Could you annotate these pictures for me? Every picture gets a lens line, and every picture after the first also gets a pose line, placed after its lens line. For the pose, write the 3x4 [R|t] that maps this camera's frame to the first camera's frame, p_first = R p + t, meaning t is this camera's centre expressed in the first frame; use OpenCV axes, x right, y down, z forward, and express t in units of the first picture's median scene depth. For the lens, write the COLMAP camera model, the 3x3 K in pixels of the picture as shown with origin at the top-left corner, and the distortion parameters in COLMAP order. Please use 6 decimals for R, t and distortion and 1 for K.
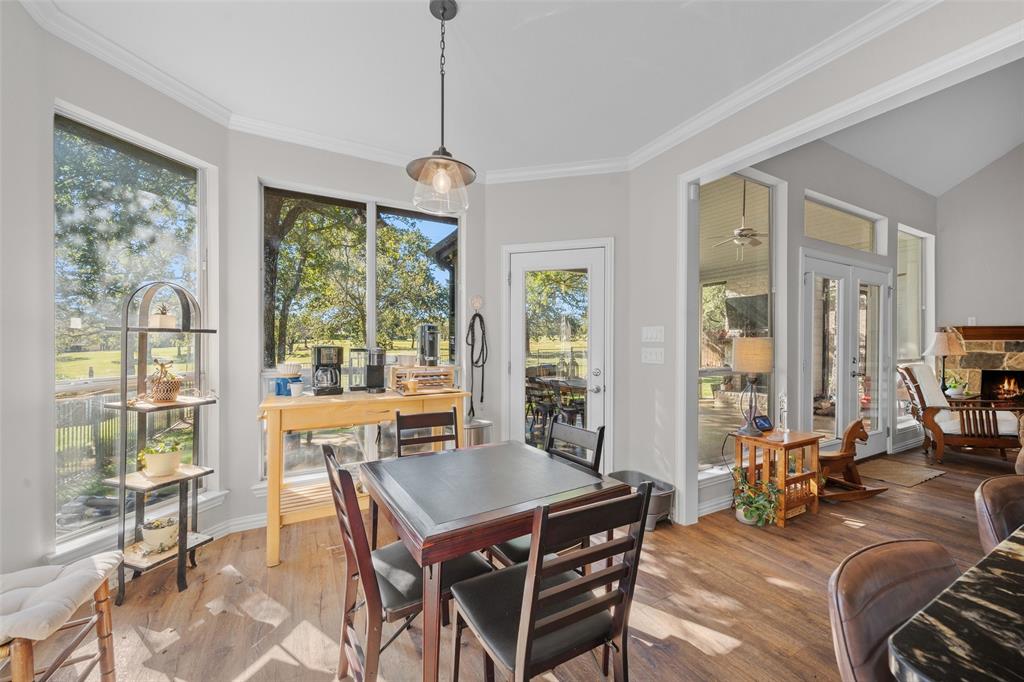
lens RADIAL K [[385.5, 0, 515.2], [0, 385.5, 345.2], [0, 0, 1]] dist [0.006515, 0.000220]
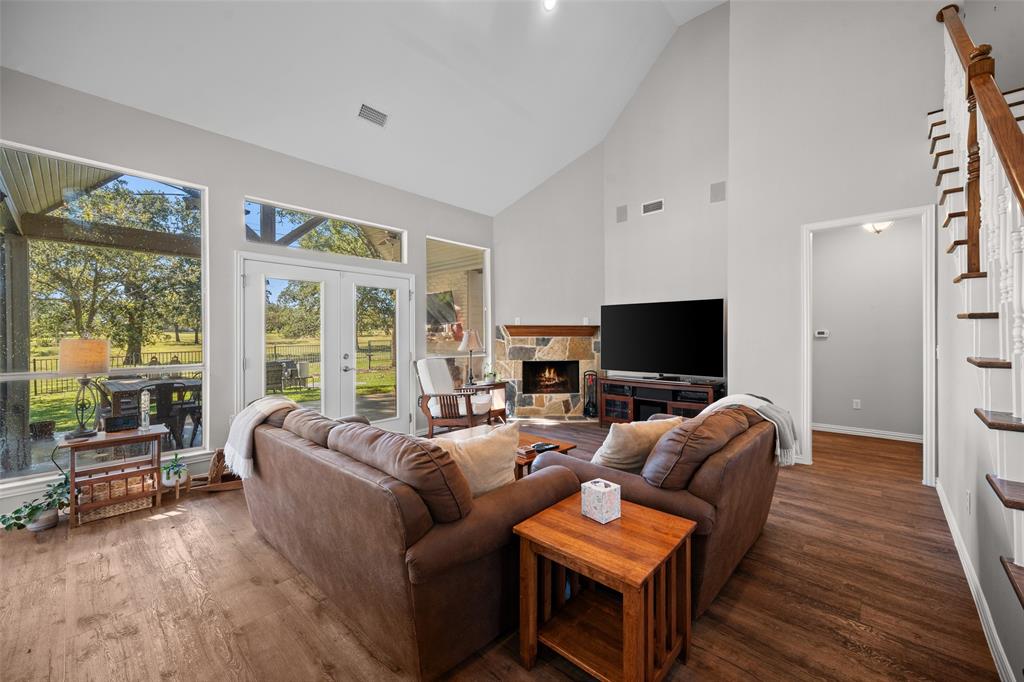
lens RADIAL K [[402.2, 0, 508.9], [0, 402.2, 340.5], [0, 0, 1]] dist [0.009614, 0.000232]
pose [[0.952590, -0.000713, 0.304256, 0.775895], [-0.002241, 0.999954, 0.009361, -0.012475], [-0.304249, -0.009599, 0.952544, -0.177676]]
